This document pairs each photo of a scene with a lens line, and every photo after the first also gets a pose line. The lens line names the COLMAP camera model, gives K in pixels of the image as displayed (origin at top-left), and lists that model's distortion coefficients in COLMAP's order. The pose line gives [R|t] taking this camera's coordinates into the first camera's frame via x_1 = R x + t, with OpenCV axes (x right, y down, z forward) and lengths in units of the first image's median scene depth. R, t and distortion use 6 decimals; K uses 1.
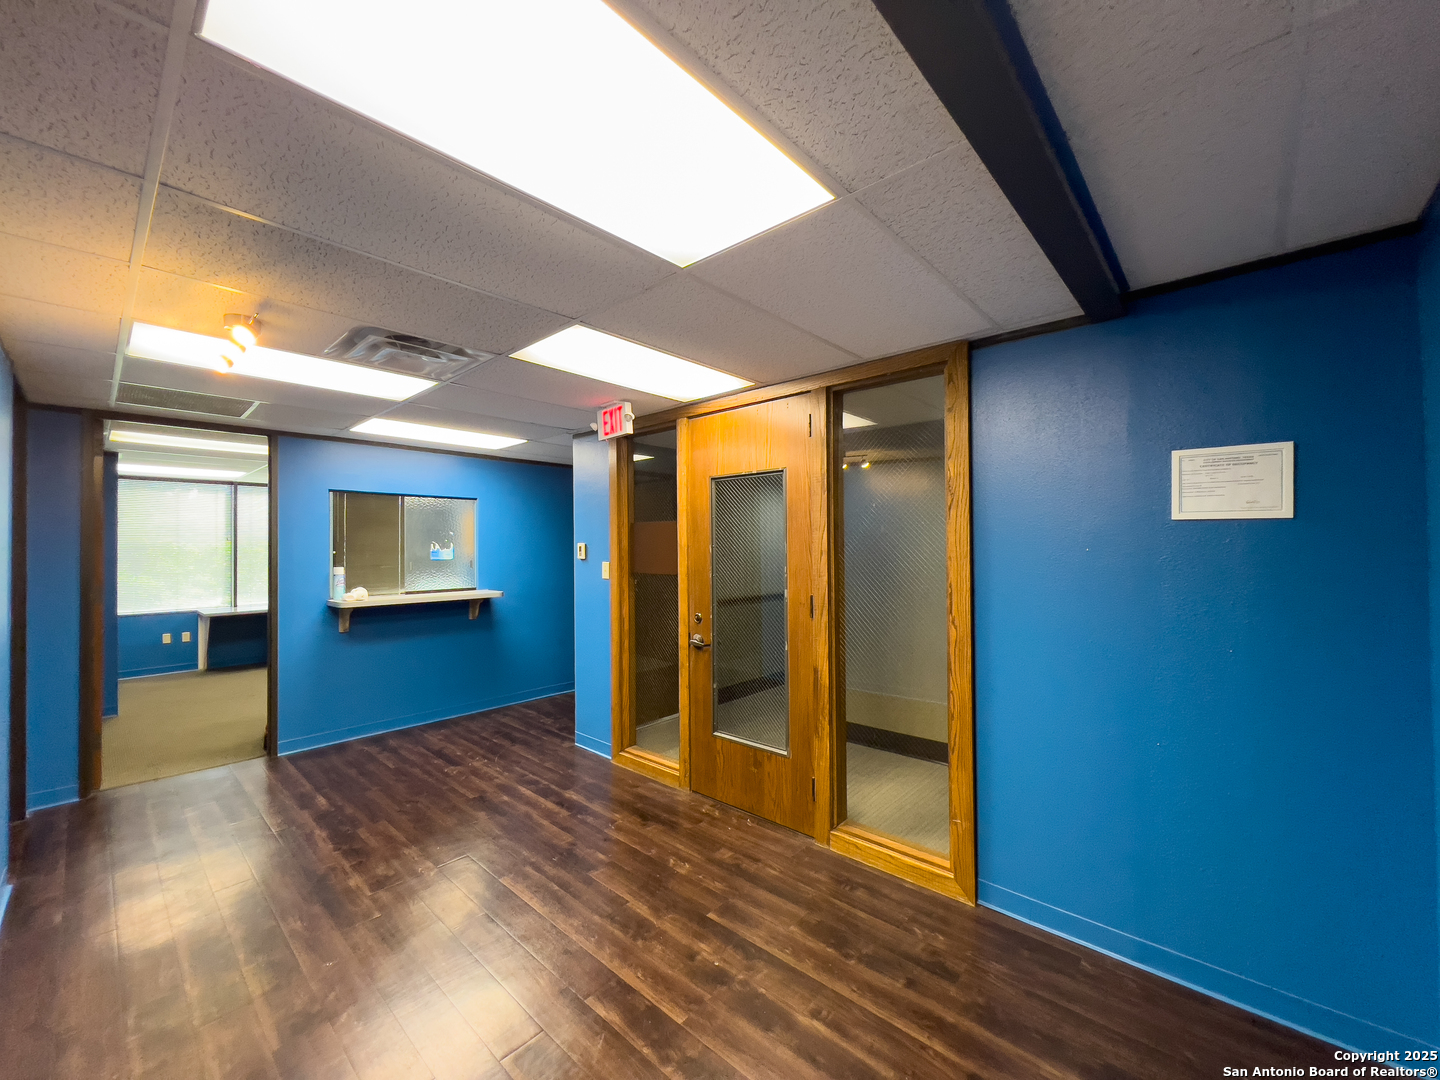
lens RADIAL K [[576.0, 0, 714.9], [0, 576.0, 538.3], [0, 0, 1]] dist [-0.002577, 0.000404]
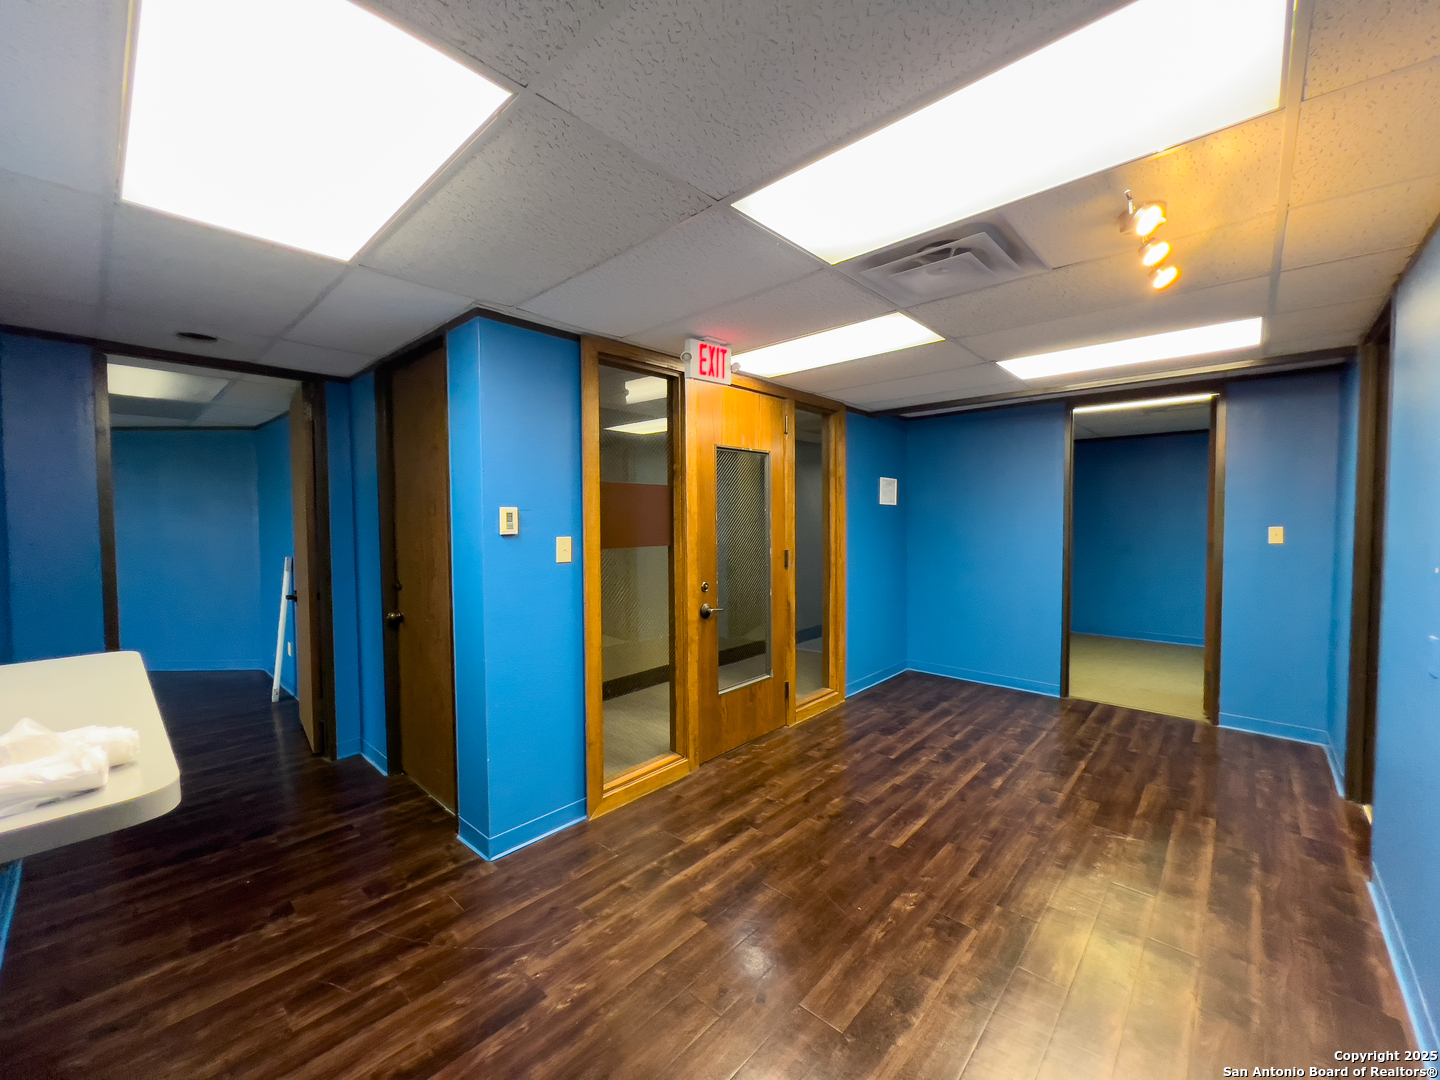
lens RADIAL K [[576.0, 0, 714.9], [0, 576.0, 538.3], [0, 0, 1]] dist [-0.002577, 0.000404]
pose [[0.008809, -0.033665, 0.999394, -1.003005], [-0.006204, 0.999412, 0.033720, 0.023124], [-0.999942, -0.006497, 0.008595, 0.974230]]
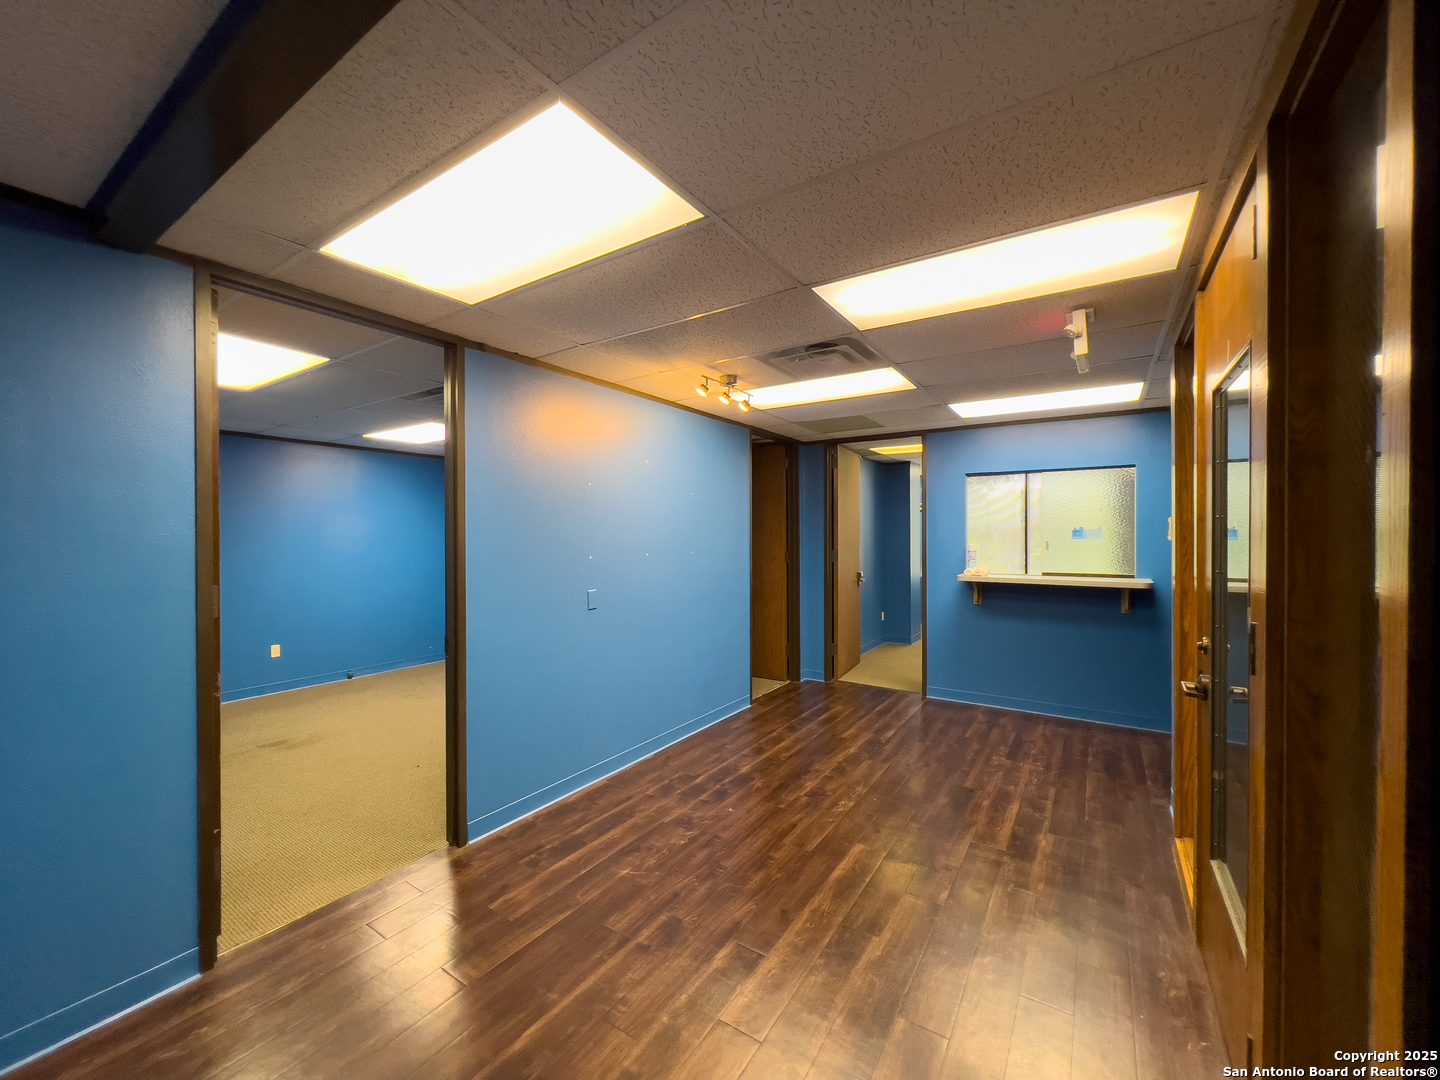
lens RADIAL K [[576.0, 0, 714.9], [0, 576.0, 538.3], [0, 0, 1]] dist [-0.002577, 0.000404]
pose [[0.148826, 0.012868, -0.988780, 0.449882], [0.014128, 0.999786, 0.015137, 0.018720], [0.988763, -0.016222, 0.148612, 0.448020]]
